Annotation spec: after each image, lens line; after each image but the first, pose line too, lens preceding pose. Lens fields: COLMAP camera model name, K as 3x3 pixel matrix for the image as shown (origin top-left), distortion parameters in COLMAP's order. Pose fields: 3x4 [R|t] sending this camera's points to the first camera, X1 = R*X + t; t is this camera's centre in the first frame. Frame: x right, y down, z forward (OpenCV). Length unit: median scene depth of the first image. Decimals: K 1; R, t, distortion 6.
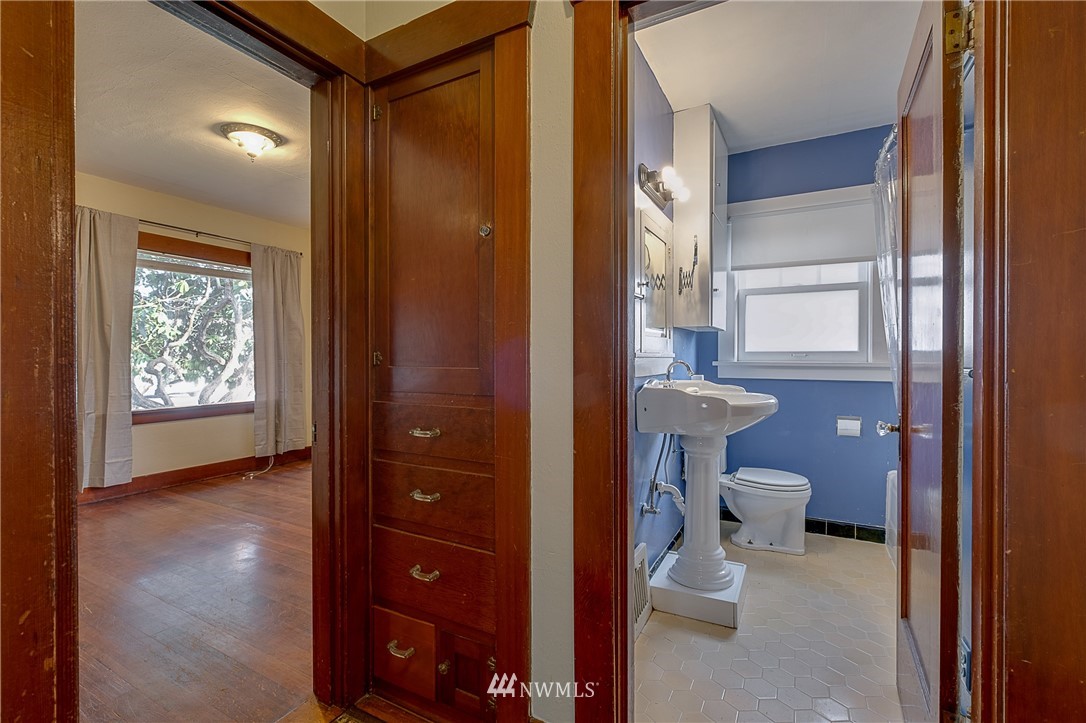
lens RADIAL K [[469.4, 0, 533.8], [0, 469.4, 360.4], [0, 0, 1]] dist [-0.002116, -0.000654]
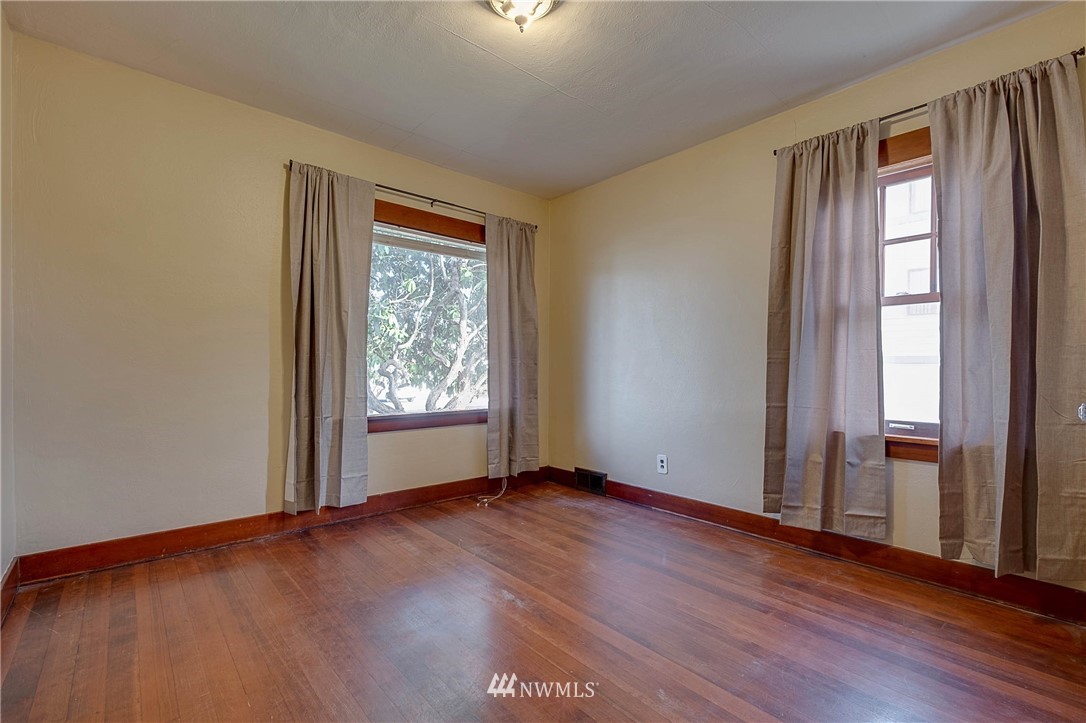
lens RADIAL K [[568.9, 0, 543.0], [0, 568.9, 361.5], [0, 0, 1]] dist [-0.000408, -0.000355]
pose [[0.917346, -0.000001, -0.398091, -0.101263], [-0.003215, 0.999967, -0.007412, 0.010221], [0.398078, 0.008080, 0.917316, 0.117406]]
